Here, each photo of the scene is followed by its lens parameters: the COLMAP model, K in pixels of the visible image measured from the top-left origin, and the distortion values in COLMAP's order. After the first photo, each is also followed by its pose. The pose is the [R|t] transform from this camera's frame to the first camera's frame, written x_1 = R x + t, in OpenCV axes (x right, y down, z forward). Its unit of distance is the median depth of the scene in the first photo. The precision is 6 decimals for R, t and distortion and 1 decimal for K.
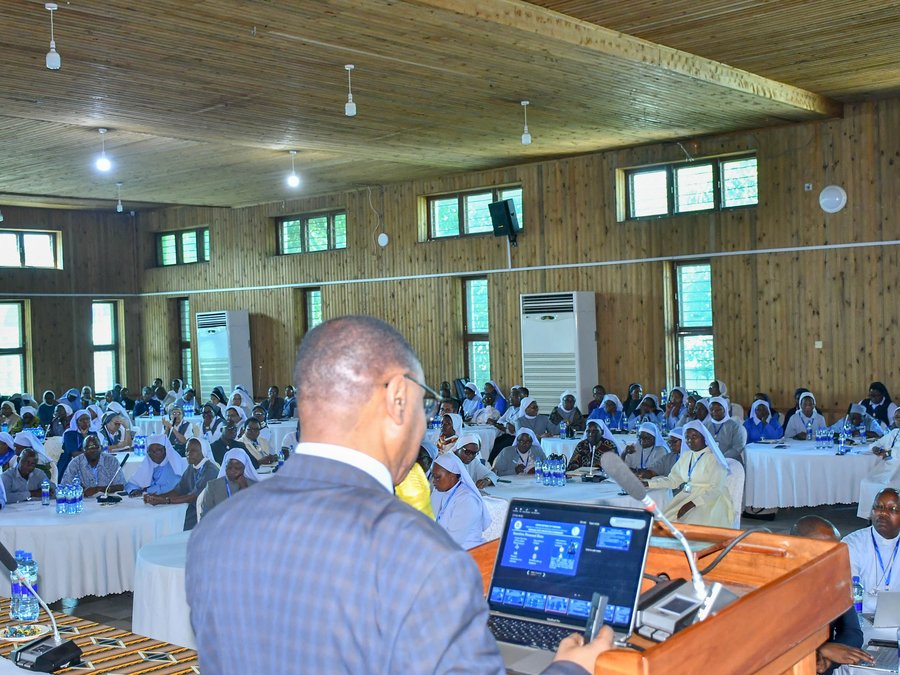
lens RADIAL K [[1182.2, 0, 450.1], [0, 1182.2, 338.3], [0, 0, 1]] dist [-0.077535, 0.000000]
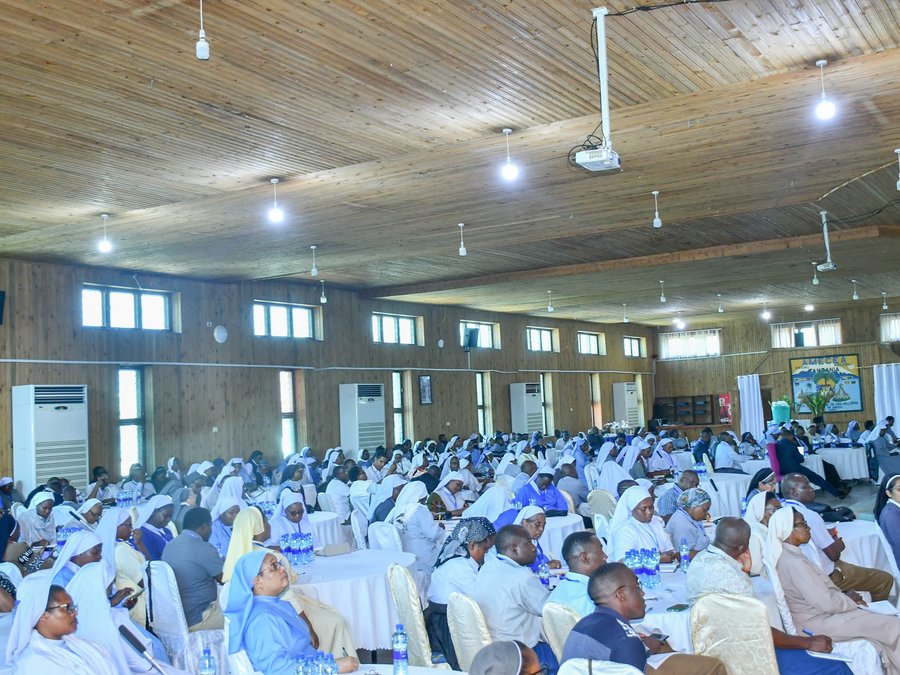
lens RADIAL K [[1033.7, 0, 450.4], [0, 1033.7, 338.0], [0, 0, 1]] dist [0.003116, 0.000000]
pose [[-0.158462, 0.104458, 0.981824, -0.958373], [0.045254, 0.994111, -0.098461, 0.029729], [-0.986328, 0.028829, -0.162256, 0.843938]]
